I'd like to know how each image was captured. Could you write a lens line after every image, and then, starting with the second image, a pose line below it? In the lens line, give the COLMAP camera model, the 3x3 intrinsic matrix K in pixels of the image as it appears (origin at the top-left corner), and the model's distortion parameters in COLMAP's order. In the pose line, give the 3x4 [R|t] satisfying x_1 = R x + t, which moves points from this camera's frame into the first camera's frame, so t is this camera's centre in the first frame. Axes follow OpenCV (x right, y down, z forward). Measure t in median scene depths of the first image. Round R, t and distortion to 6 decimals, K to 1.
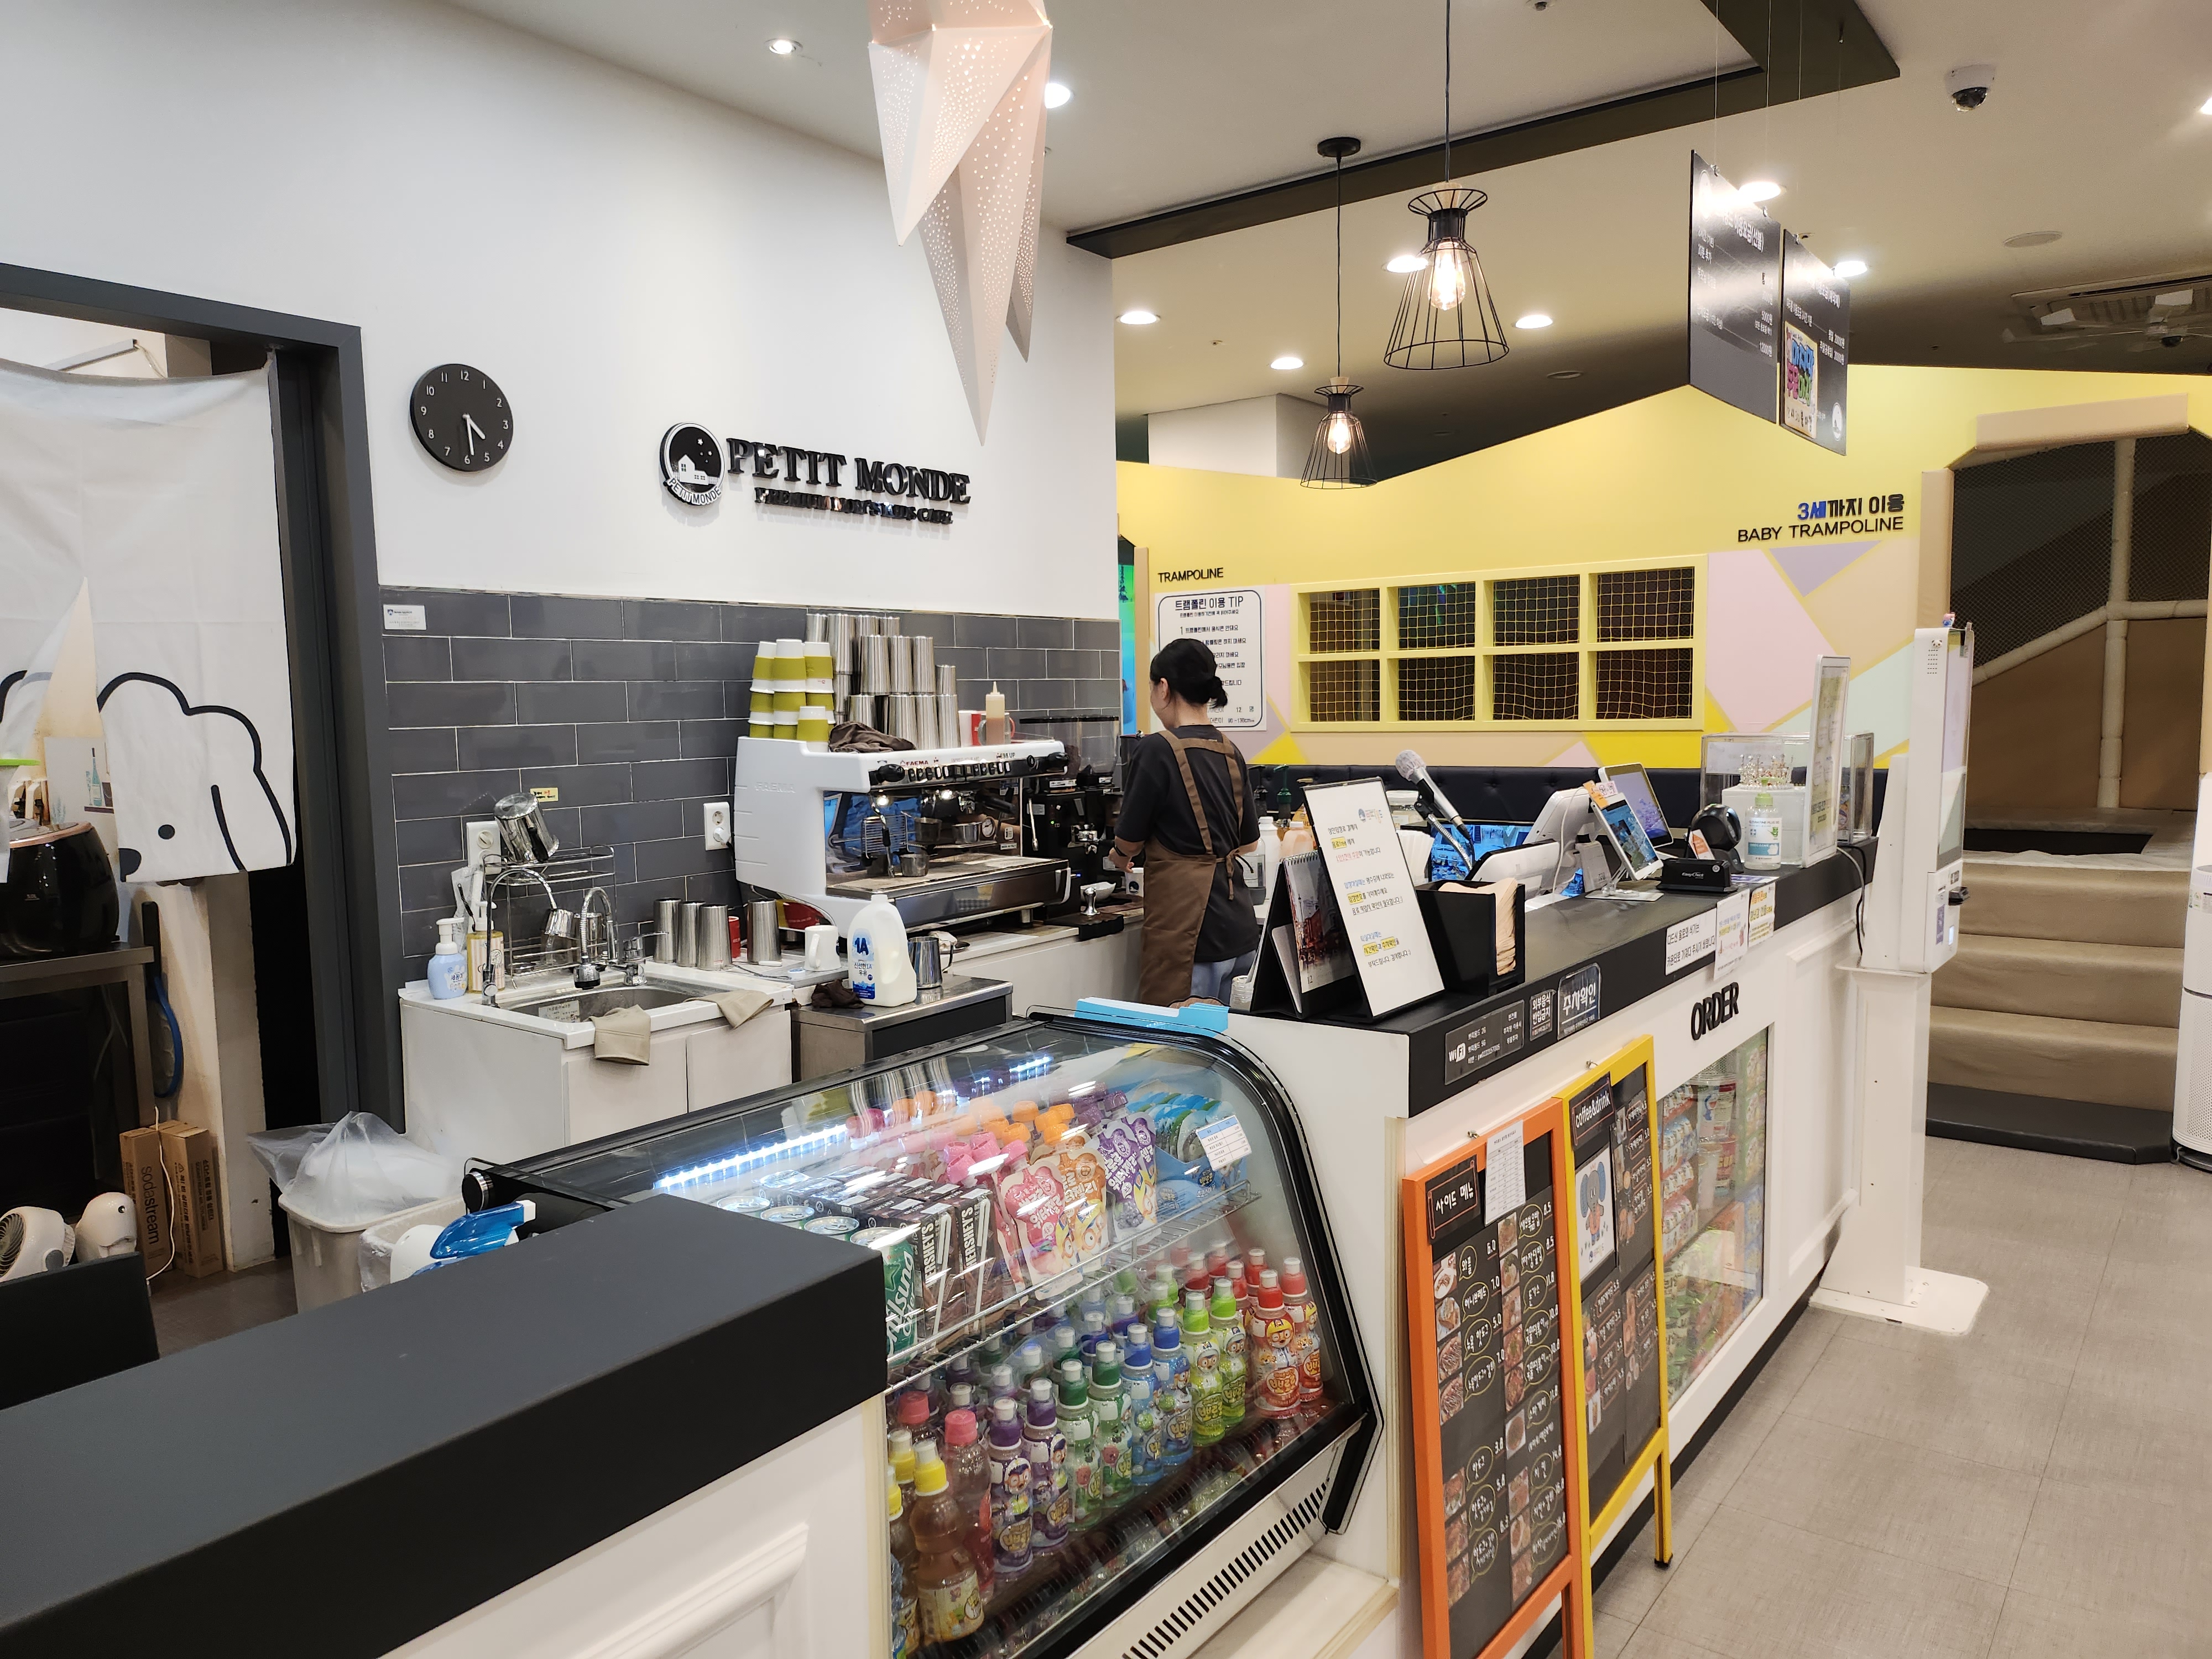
lens RADIAL K [[1573.7, 0, 1106.0], [0, 1573.7, 829.5], [0, 0, 1]] dist [0.077881, -0.080985]
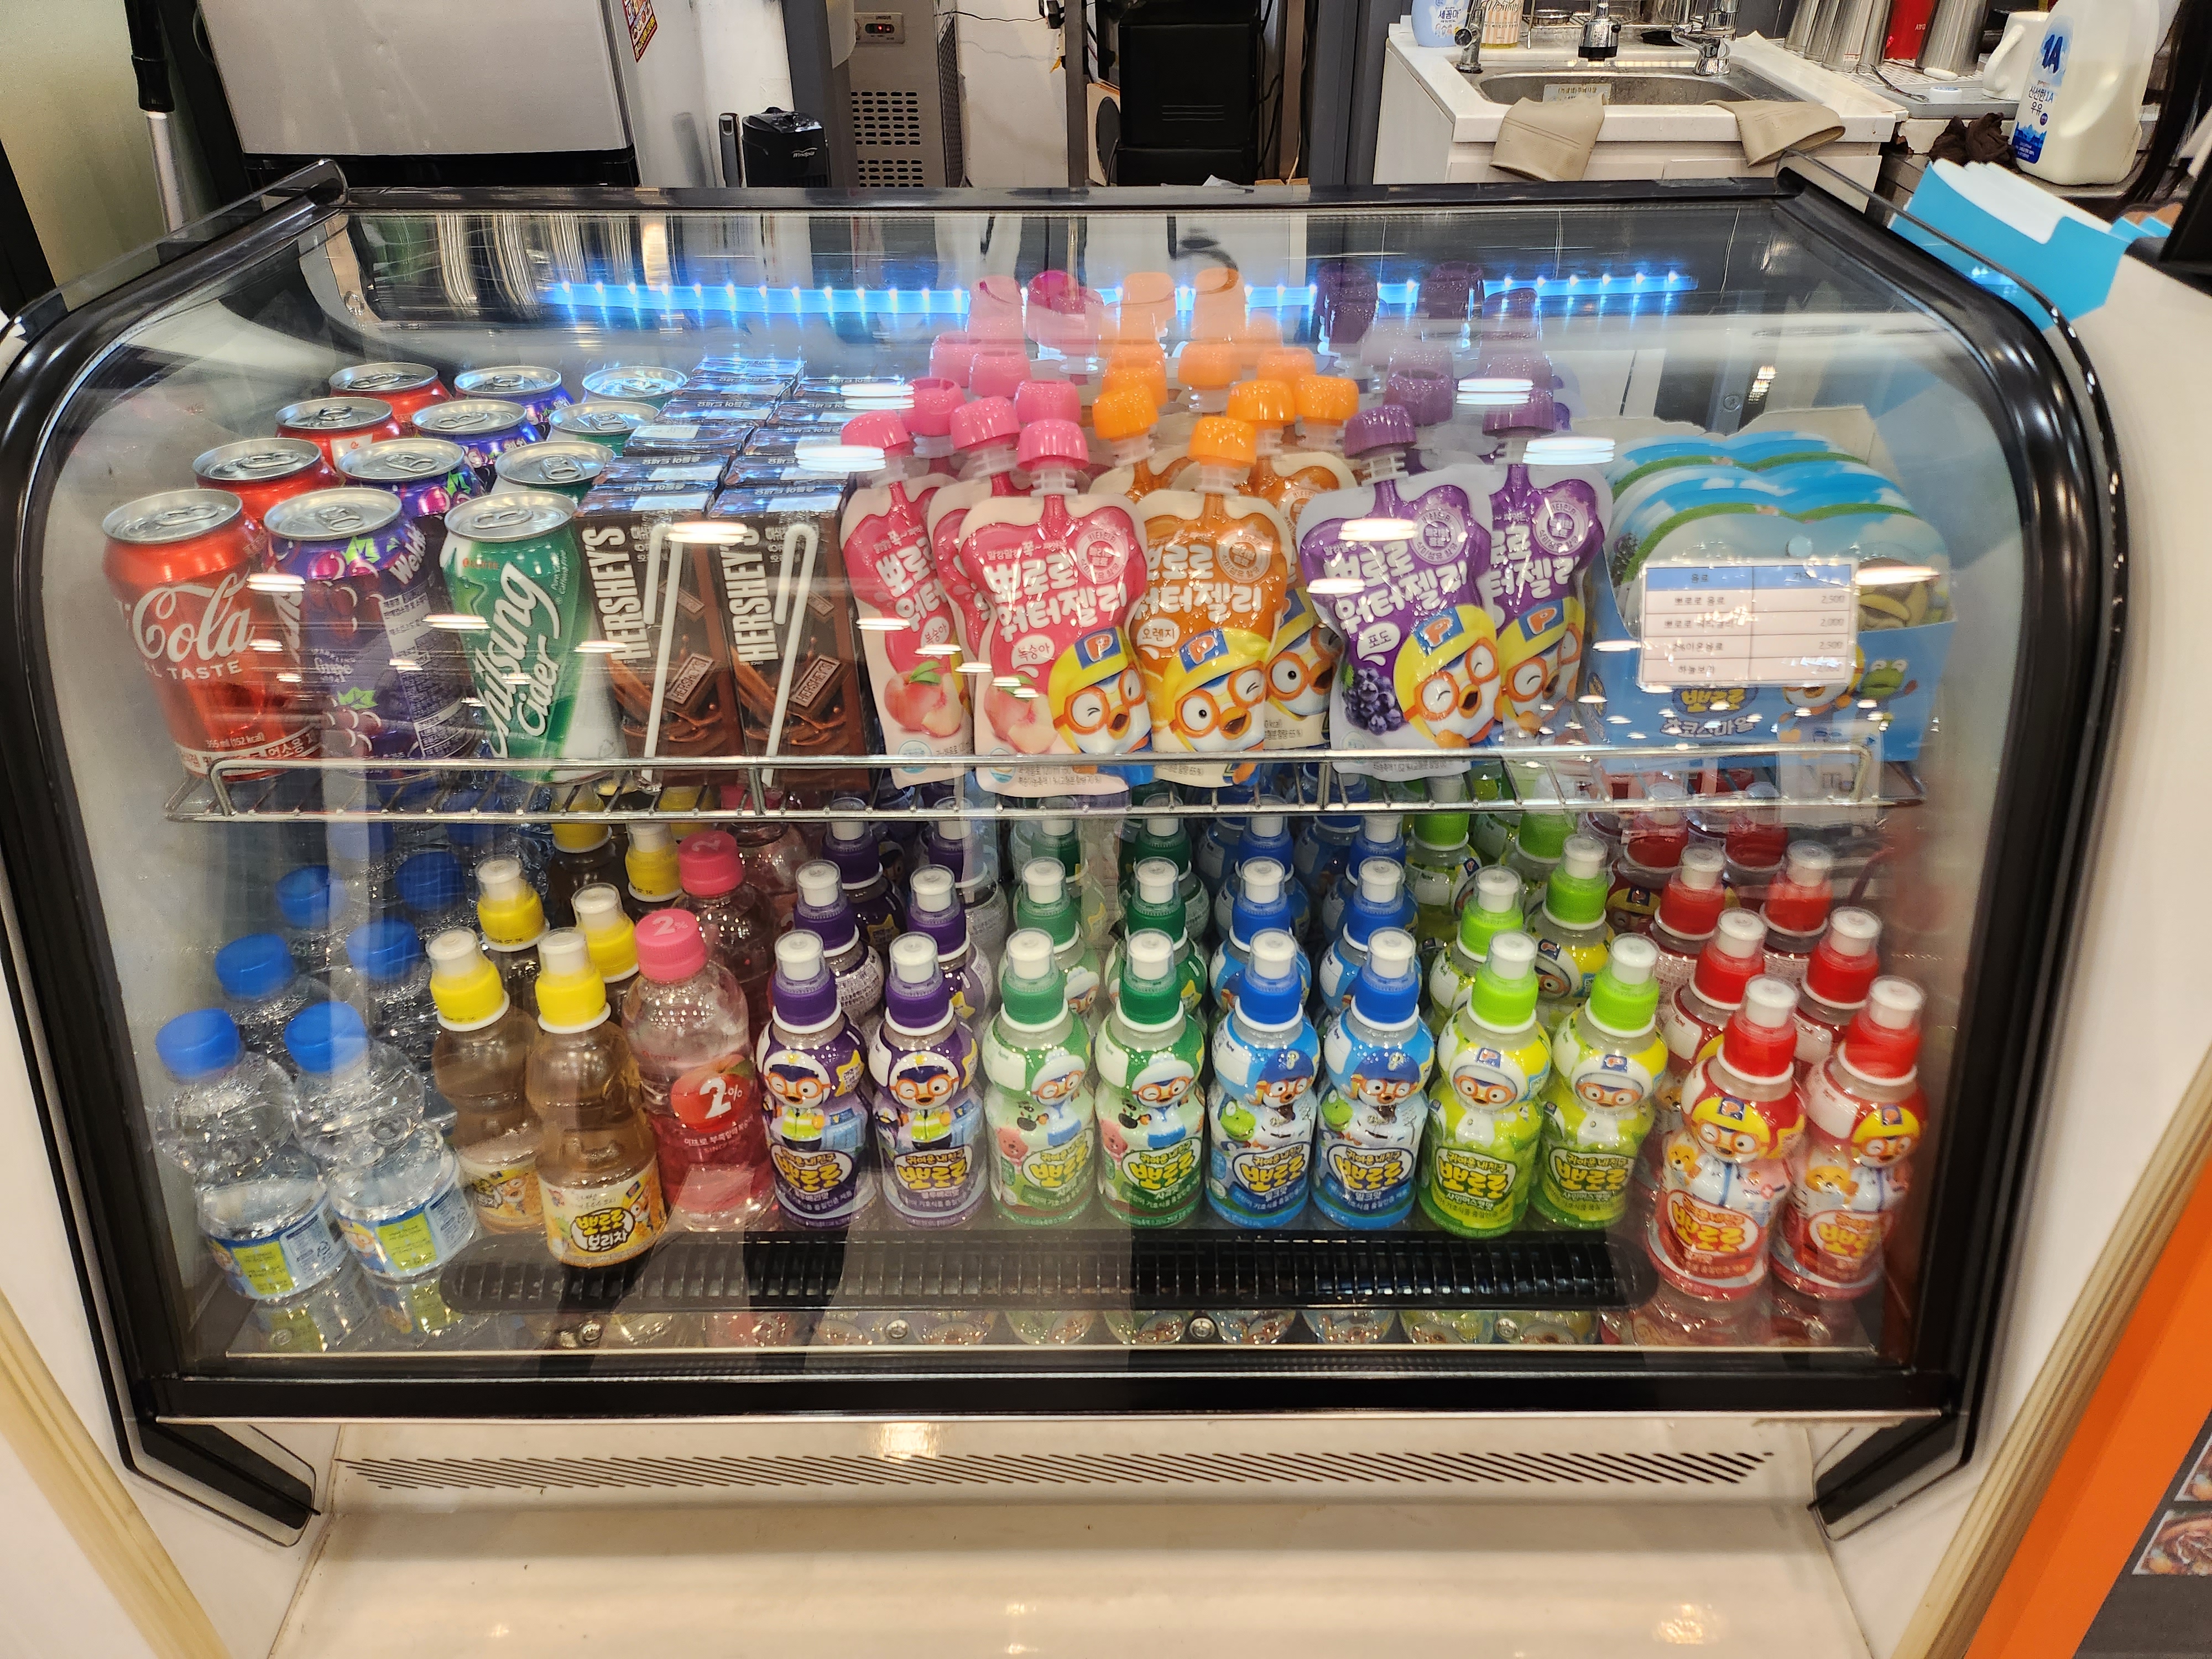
lens RADIAL K [[1573.7, 0, 1106.0], [0, 1573.7, 829.5], [0, 0, 1]] dist [0.077881, -0.080985]
pose [[0.600985, 0.460460, -0.653295, 0.192982], [-0.079318, 0.847699, 0.524514, 0.055998], [0.795315, -0.263407, 0.545977, 0.571947]]
